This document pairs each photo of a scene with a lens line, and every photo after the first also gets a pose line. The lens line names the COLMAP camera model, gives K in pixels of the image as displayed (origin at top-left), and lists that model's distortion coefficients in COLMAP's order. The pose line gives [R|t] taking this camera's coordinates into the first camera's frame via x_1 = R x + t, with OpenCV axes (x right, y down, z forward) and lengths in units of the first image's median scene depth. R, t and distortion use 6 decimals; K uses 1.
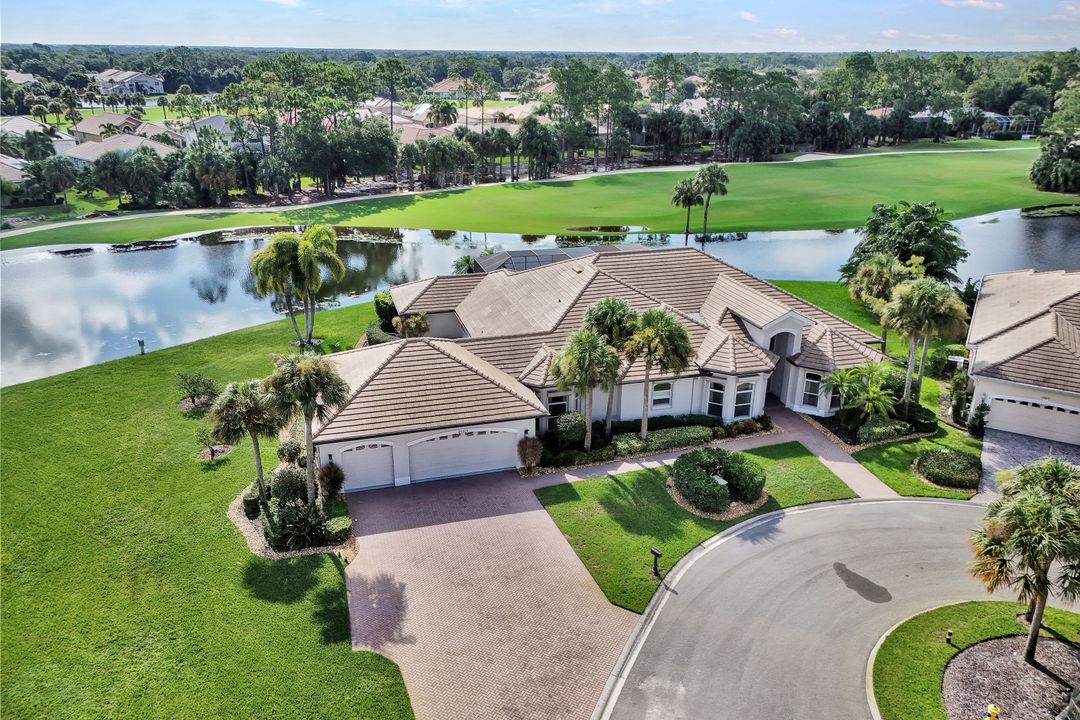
lens RADIAL K [[780.6, 0, 538.7], [0, 780.6, 360.8], [0, 0, 1]] dist [0.030172, -0.015206]
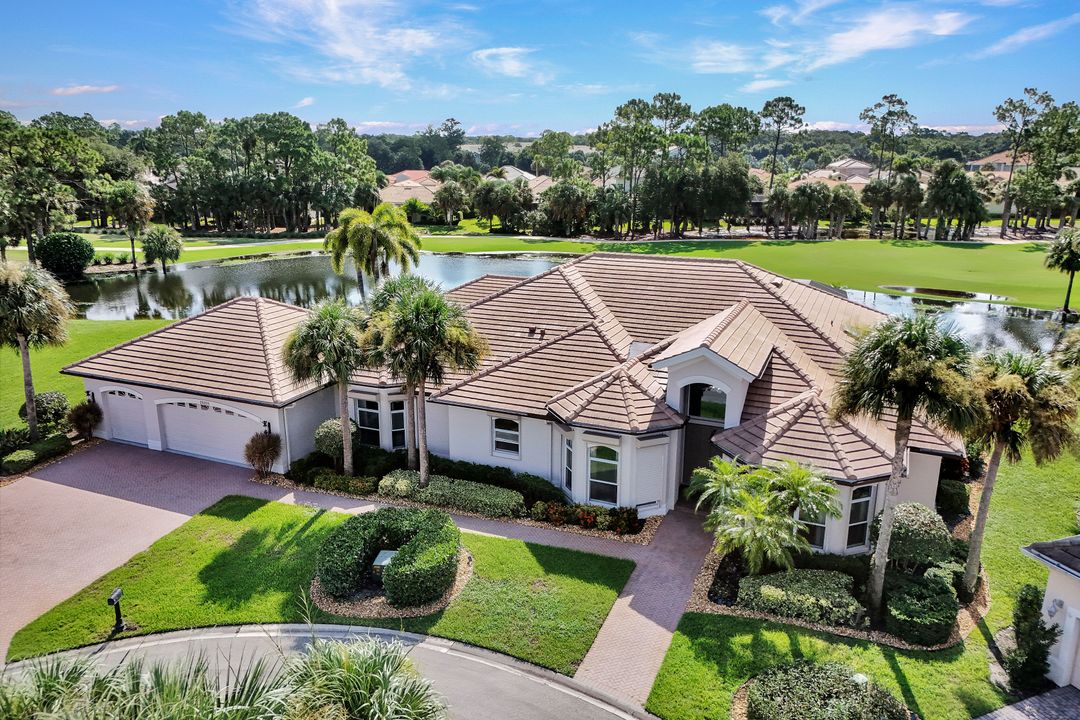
lens RADIAL K [[780.6, 0, 541.5], [0, 780.6, 361.2], [0, 0, 1]] dist [0.030172, -0.015206]
pose [[0.777873, 0.166478, -0.605970, 0.621819], [-0.226320, 0.973782, -0.022995, -0.012300], [0.586254, 0.155031, 0.795155, 0.503831]]
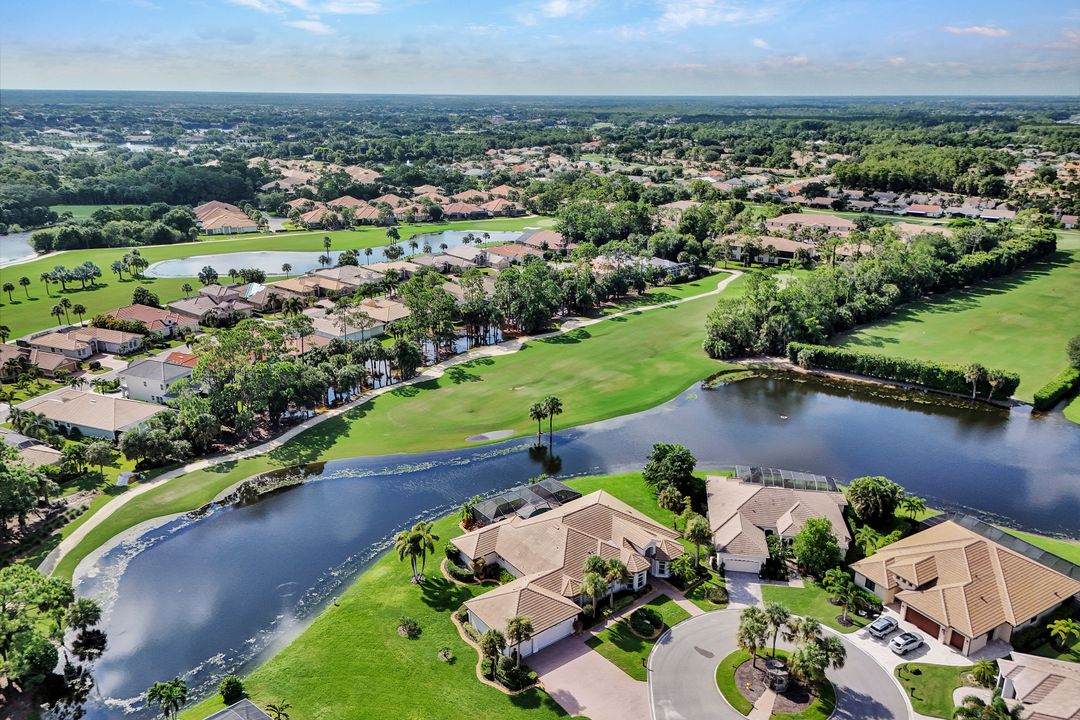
lens RADIAL K [[780.6, 0, 538.8], [0, 780.6, 359.1], [0, 0, 1]] dist [0.030172, -0.015206]
pose [[0.930686, -0.111143, 0.348527, -0.875506], [0.126689, 0.991697, -0.022057, -0.670363], [-0.343182, 0.064683, 0.937039, -1.332545]]
